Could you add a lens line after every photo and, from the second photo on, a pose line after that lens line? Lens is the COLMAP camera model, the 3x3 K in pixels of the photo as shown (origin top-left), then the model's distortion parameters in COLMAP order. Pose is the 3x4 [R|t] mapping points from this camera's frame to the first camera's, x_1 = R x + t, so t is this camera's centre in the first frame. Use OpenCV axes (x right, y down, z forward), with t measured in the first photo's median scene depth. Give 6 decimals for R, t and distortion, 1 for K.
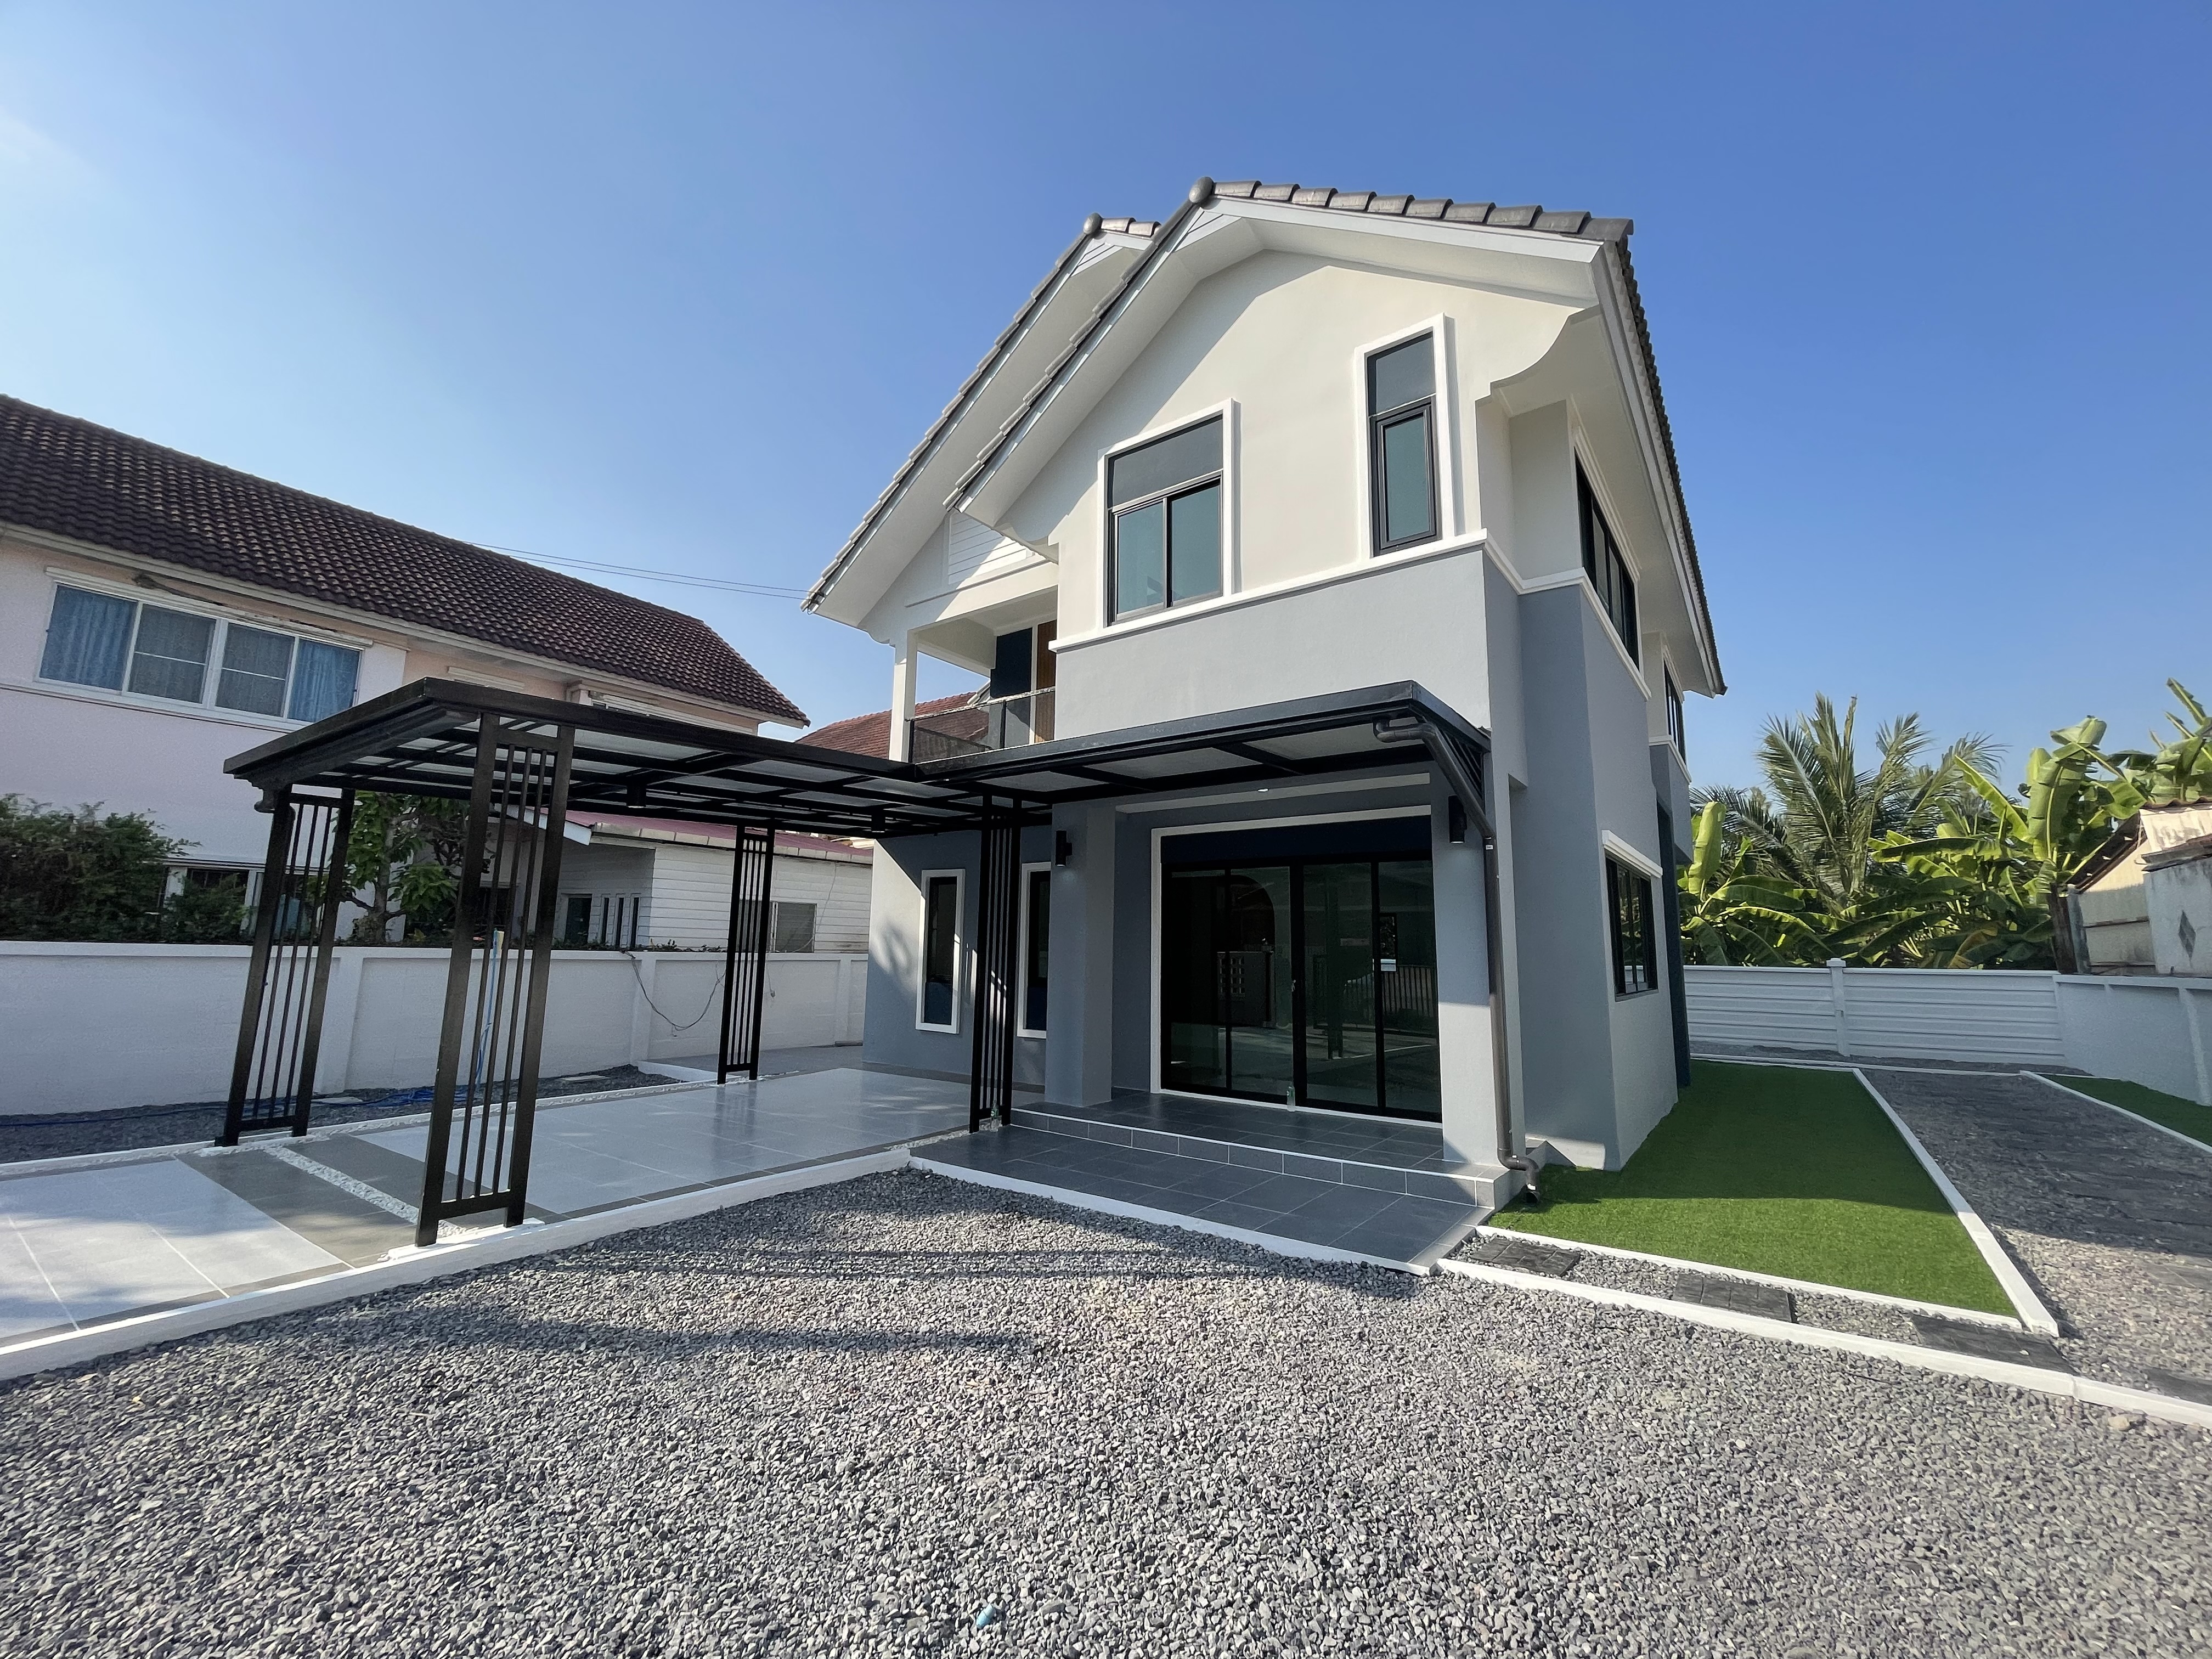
lens RADIAL K [[897.7, 0, 1111.4], [0, 897.7, 822.0], [0, 0, 1]] dist [-0.001263, -0.000668]
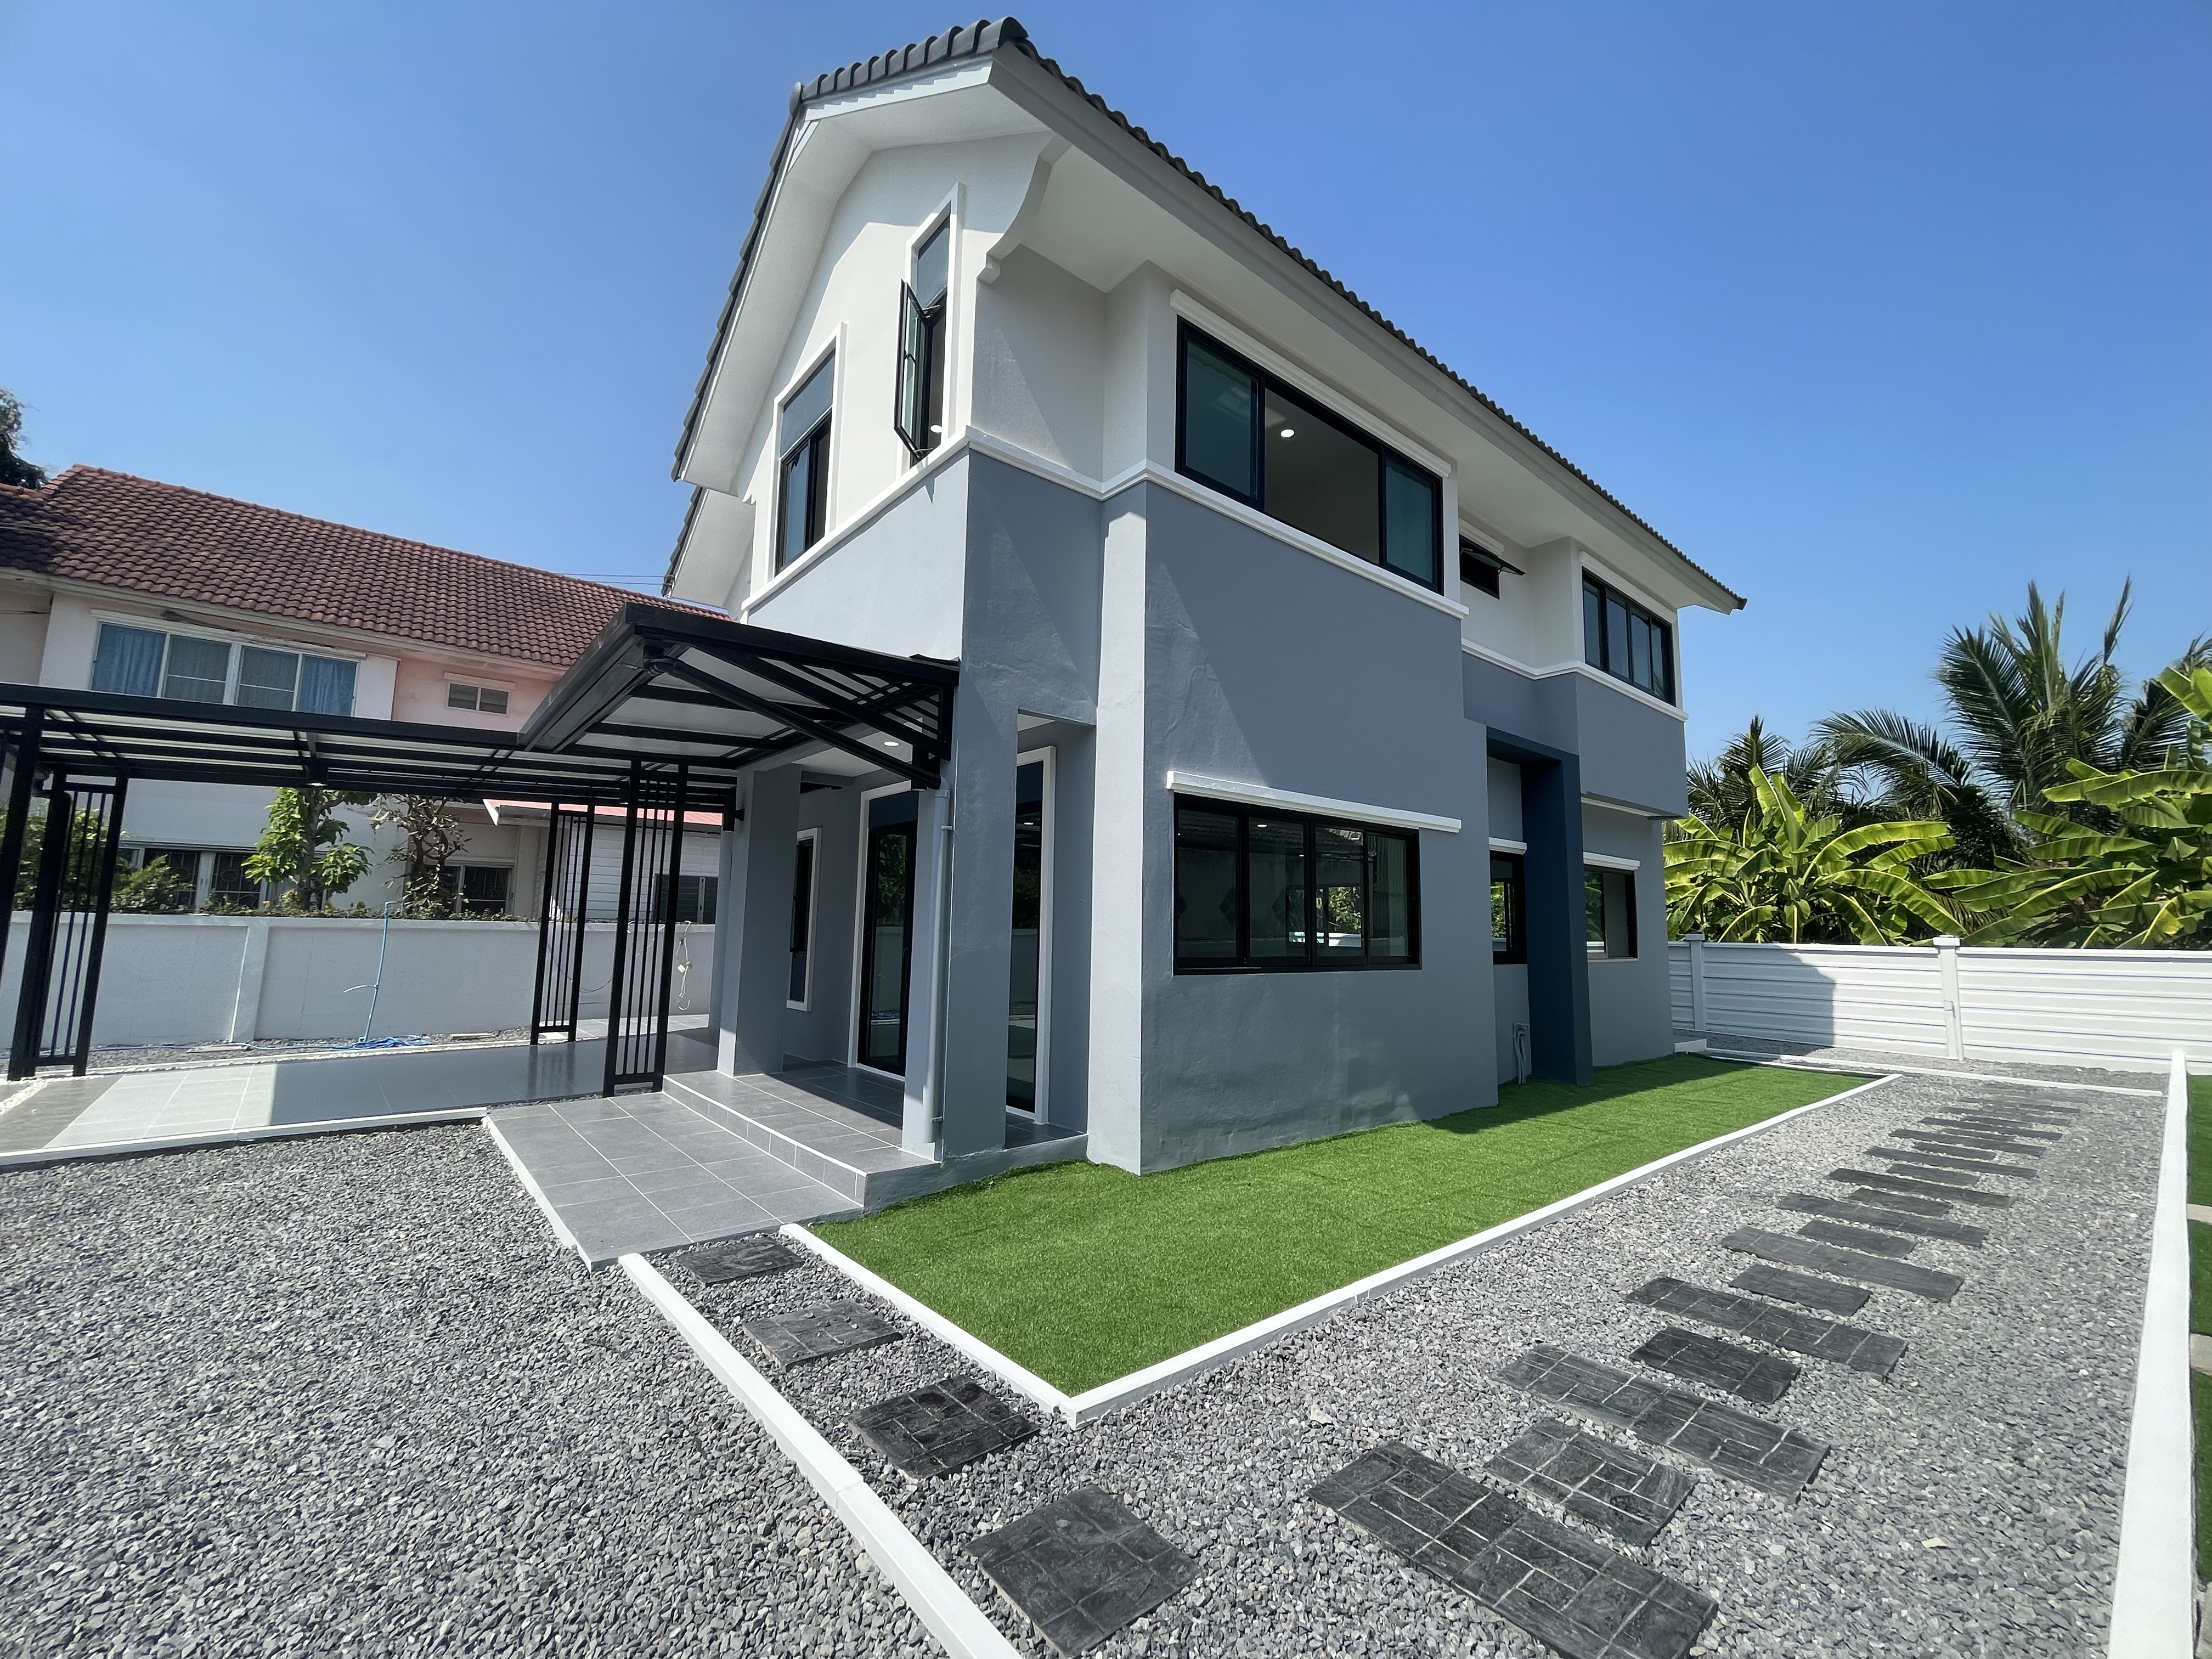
lens RADIAL K [[897.7, 0, 1107.5], [0, 897.7, 825.3], [0, 0, 1]] dist [-0.001263, -0.000668]
pose [[0.973374, -0.023841, -0.227982, 0.519130], [0.029931, 0.999281, 0.023292, 0.028724], [0.227262, -0.029496, 0.973387, 0.131698]]
